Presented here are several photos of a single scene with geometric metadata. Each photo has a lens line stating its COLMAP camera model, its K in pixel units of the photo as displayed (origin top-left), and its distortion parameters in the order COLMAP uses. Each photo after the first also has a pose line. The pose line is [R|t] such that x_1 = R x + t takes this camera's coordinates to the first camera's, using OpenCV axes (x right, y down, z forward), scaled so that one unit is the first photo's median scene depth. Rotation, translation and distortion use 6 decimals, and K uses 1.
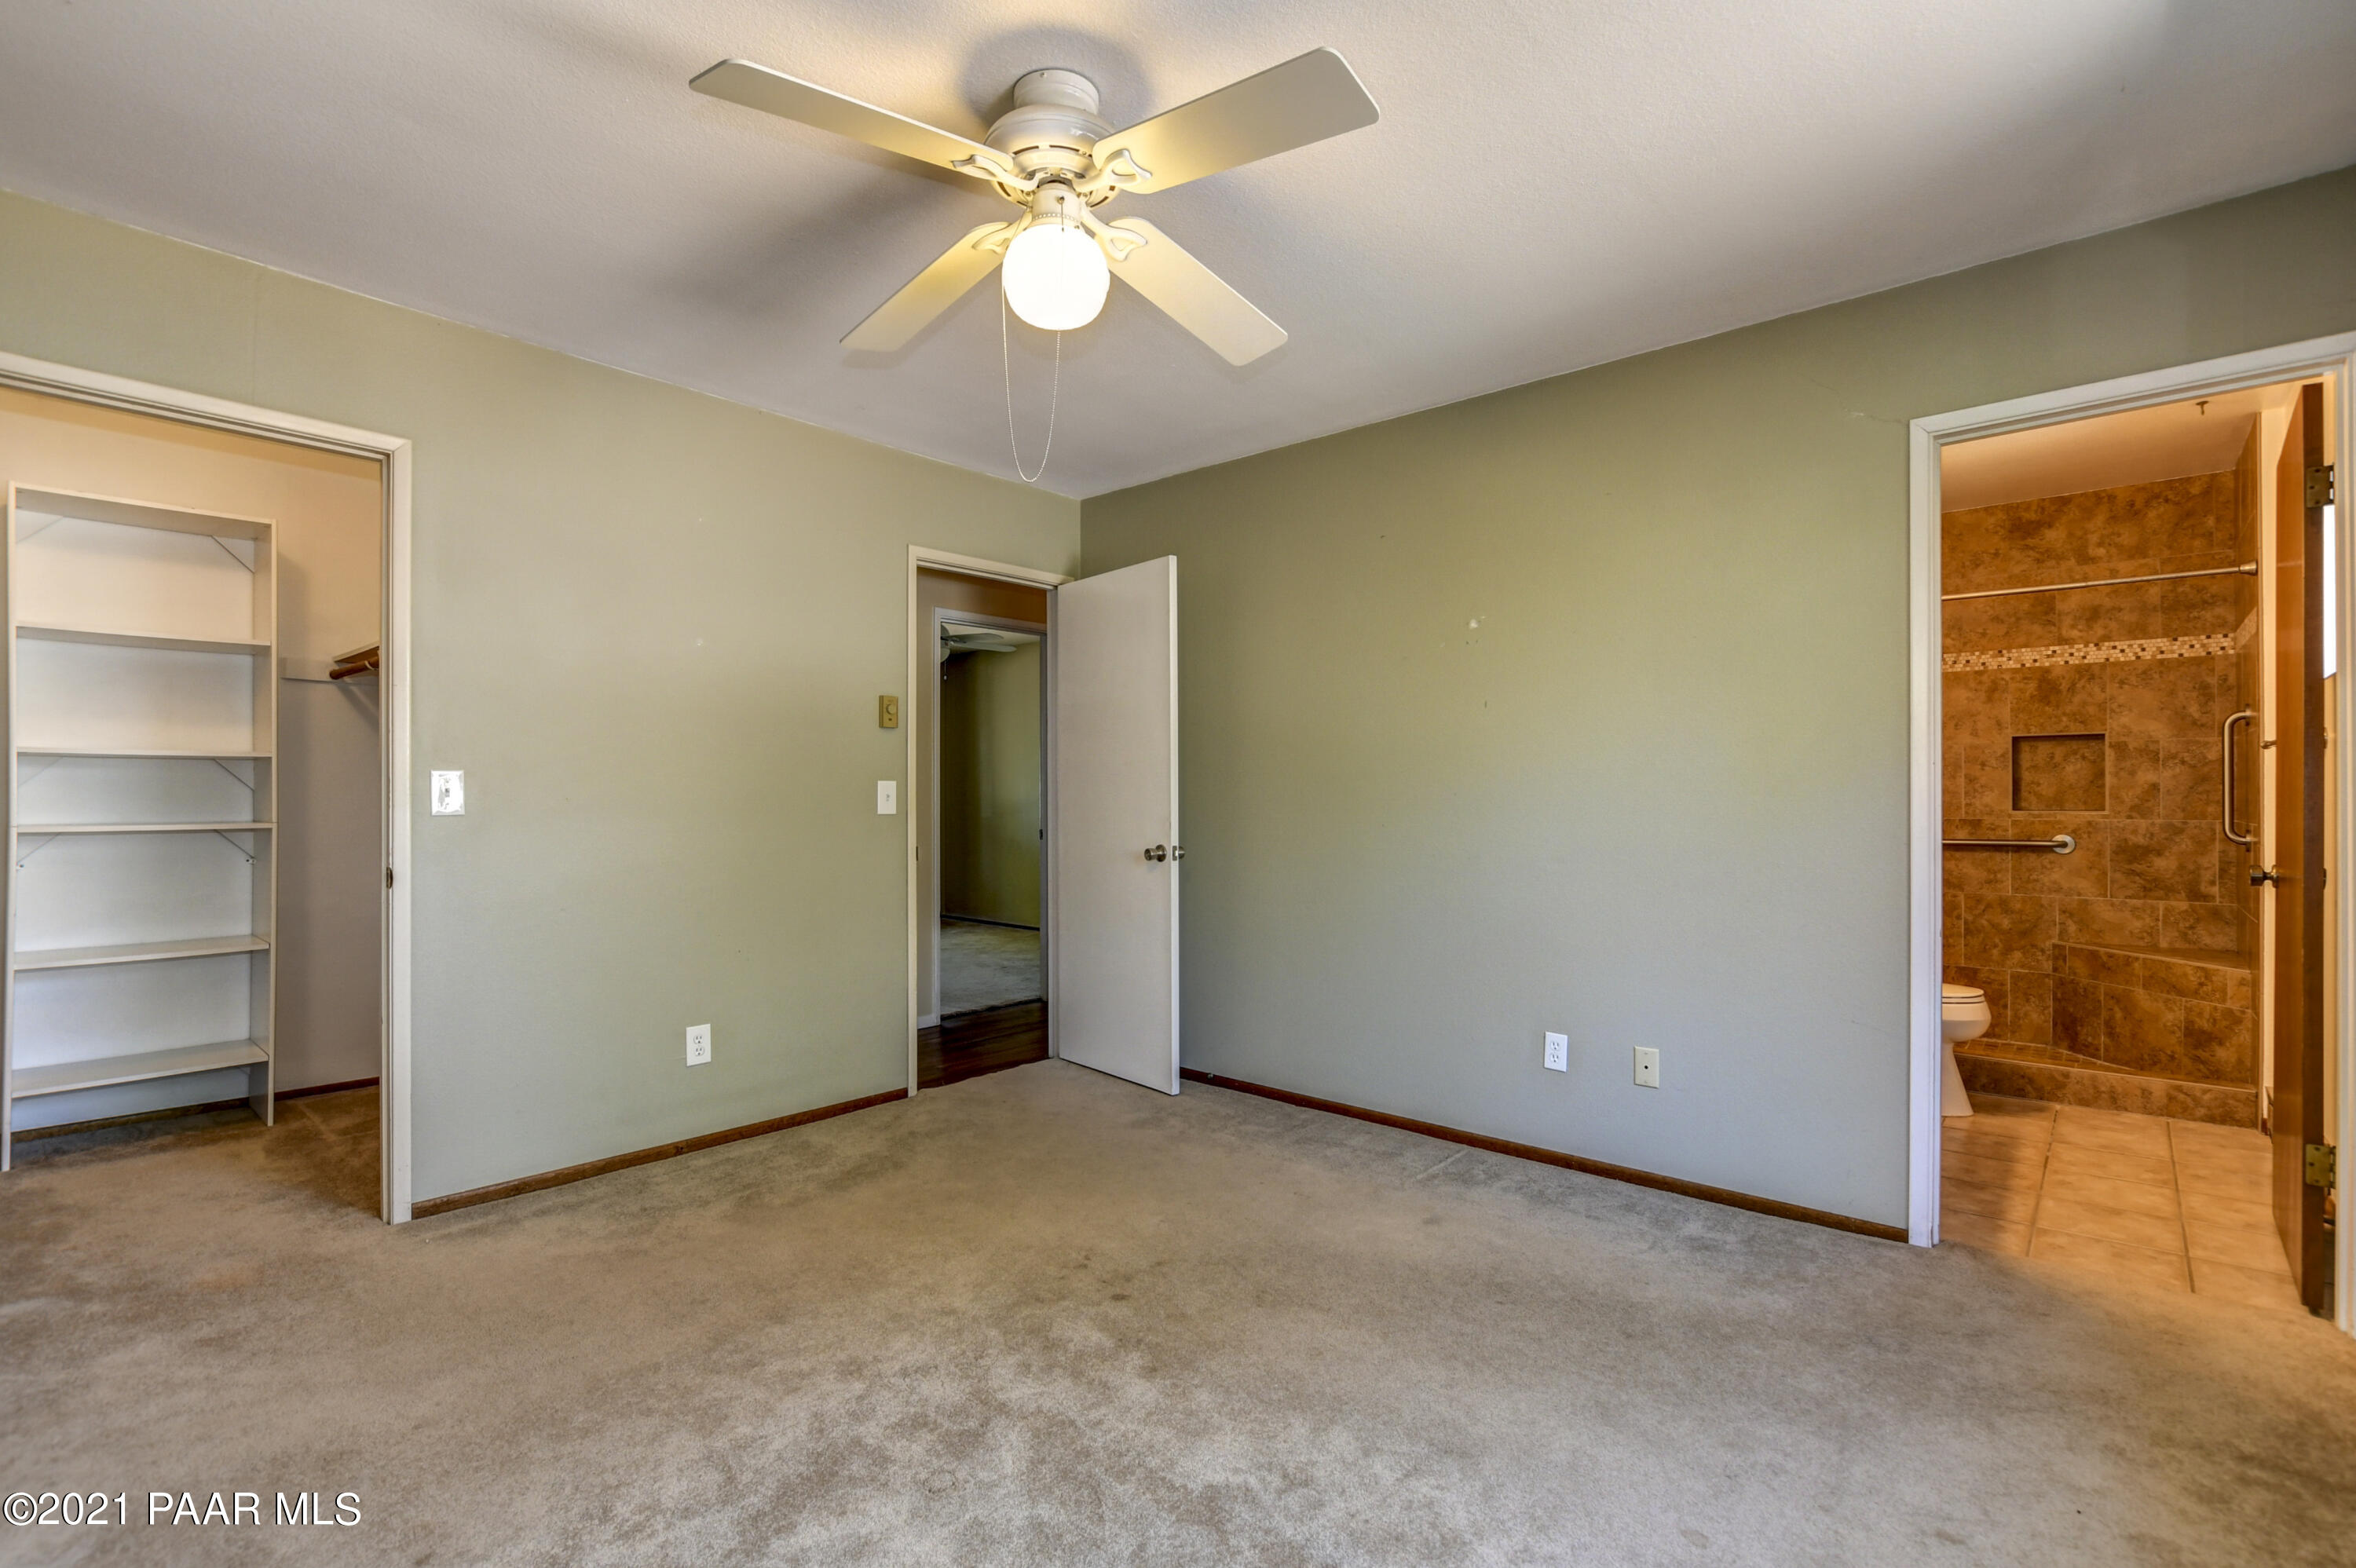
lens RADIAL K [[1081.6, 0, 1172.4], [0, 1081.6, 782.9], [0, 0, 1]] dist [-0.014427, 0.001932]
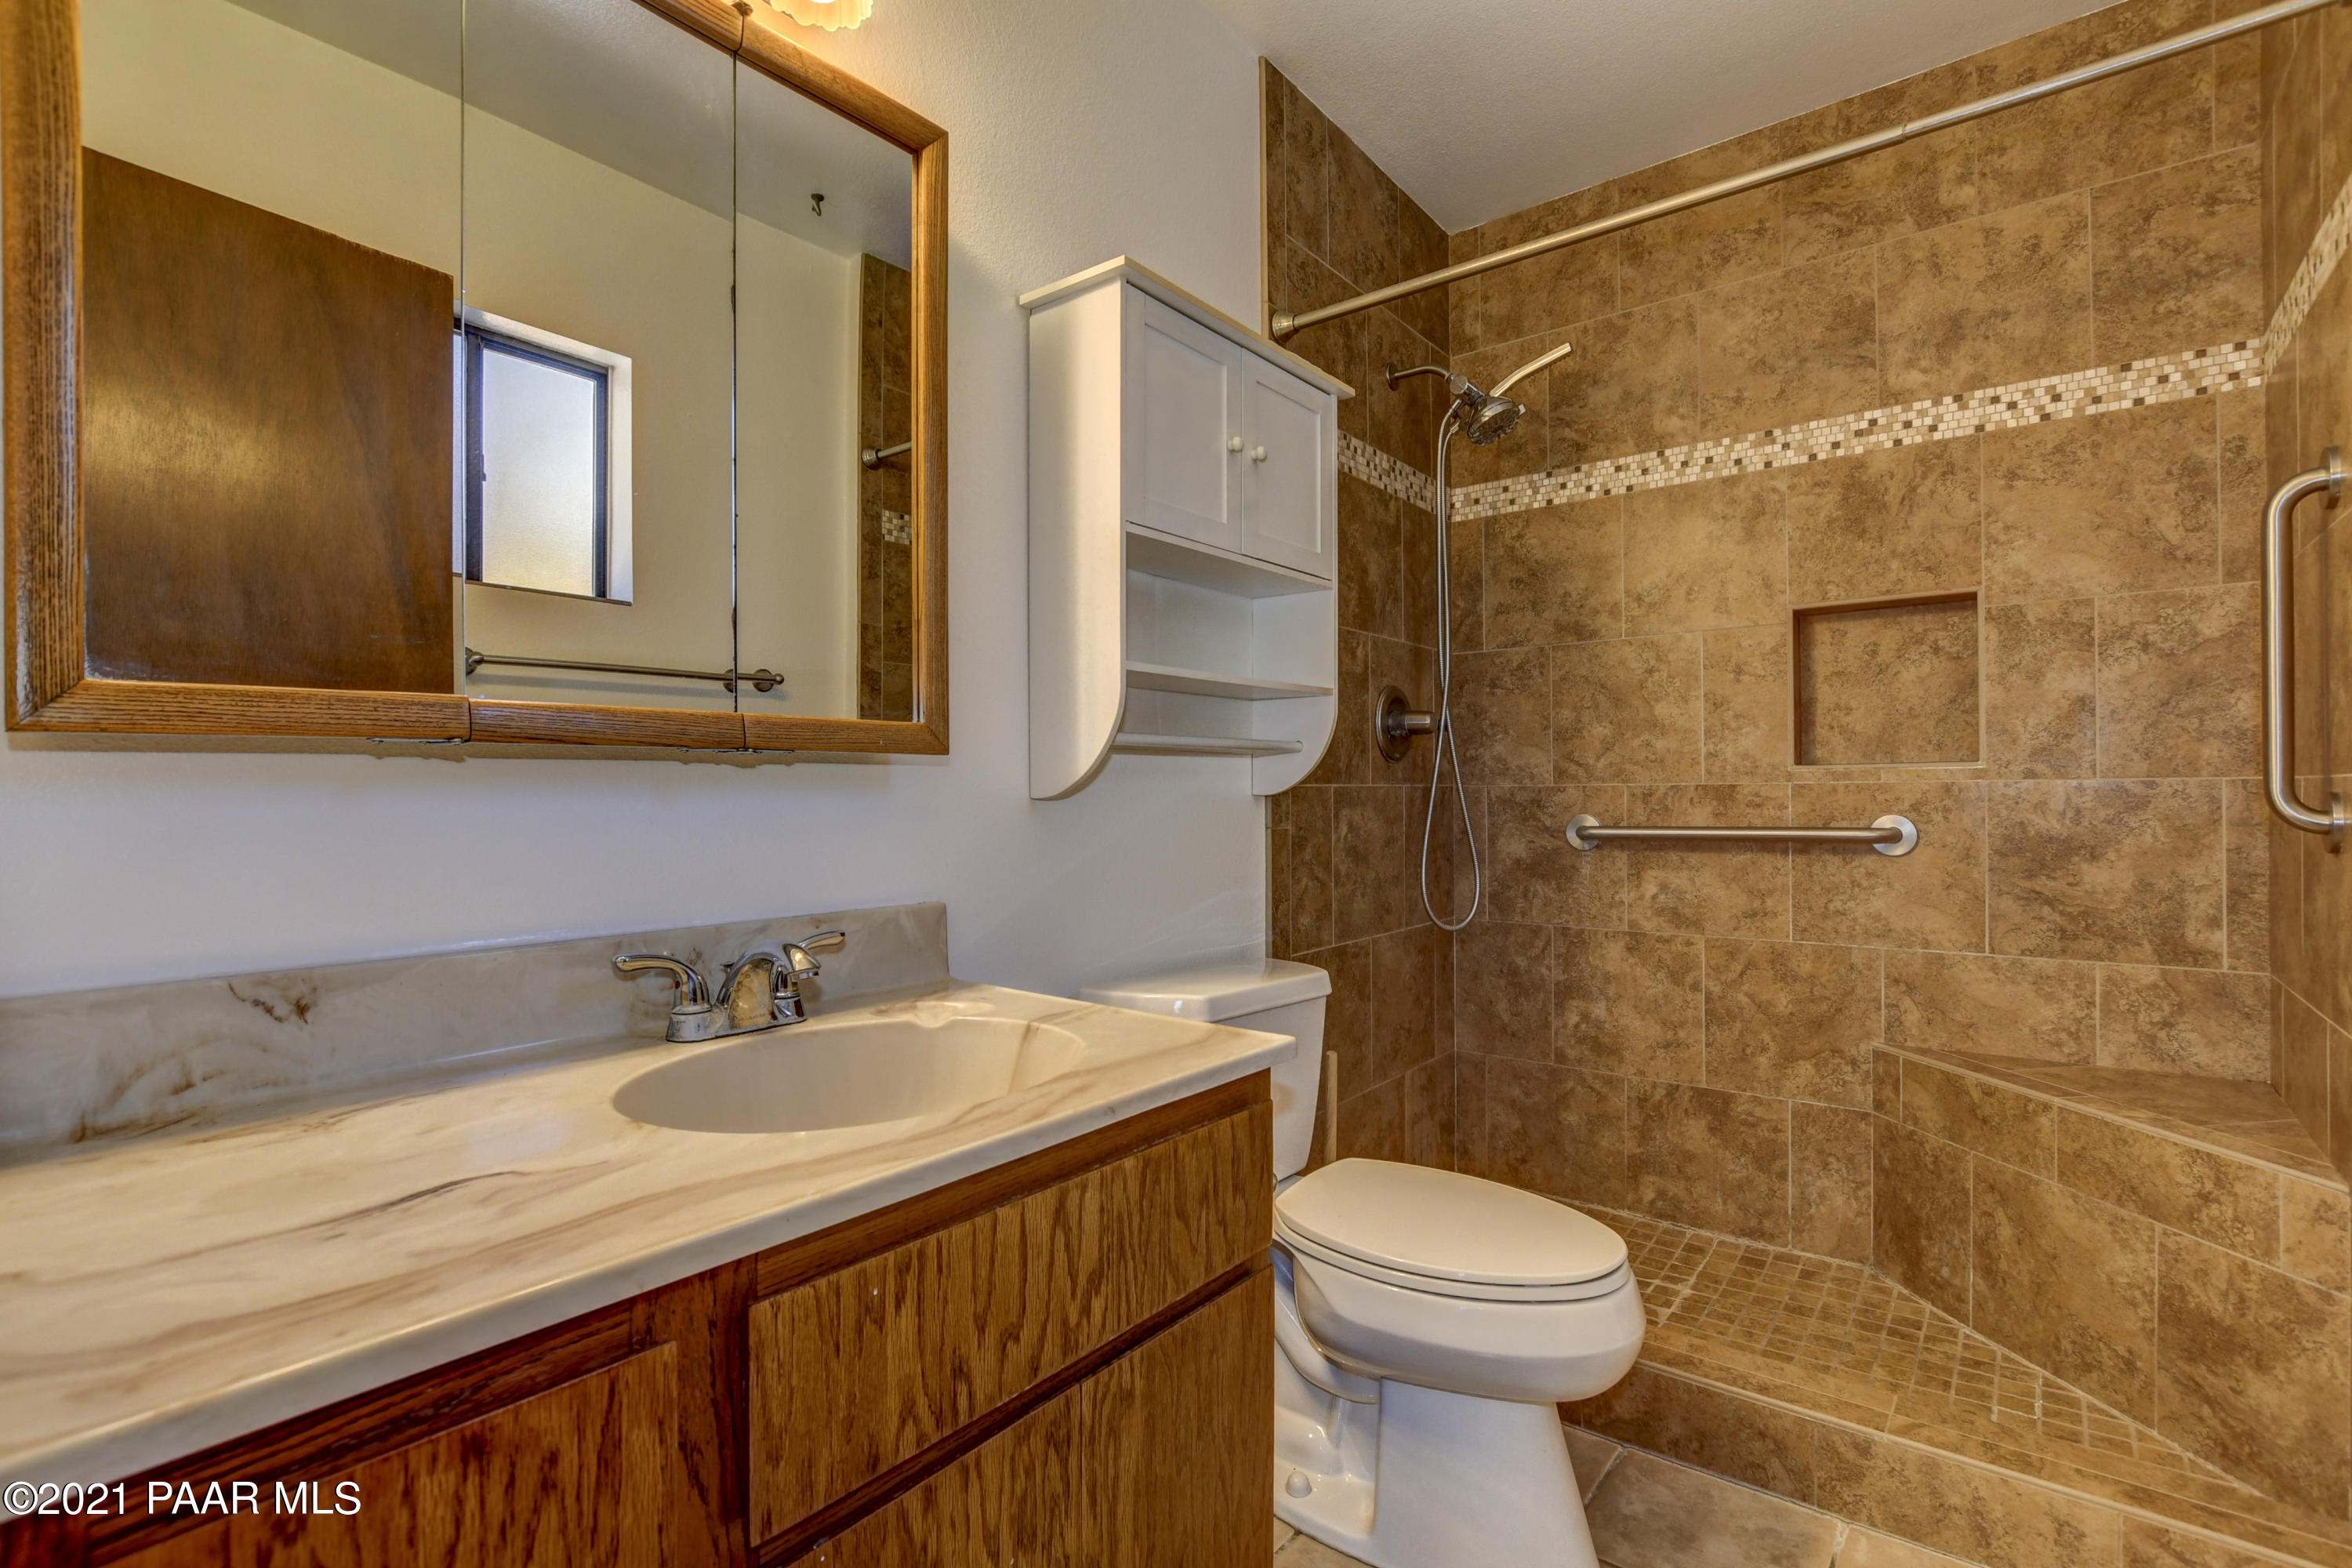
lens RADIAL K [[1079.8, 0, 1183.6], [0, 1079.8, 779.8], [0, 0, 1]] dist [-0.014427, 0.001932]
pose [[0.998734, -0.005234, 0.050024, 0.516840], [0.005209, 0.999986, 0.000640, 0.032321], [-0.050027, -0.000378, 0.998748, 0.568777]]
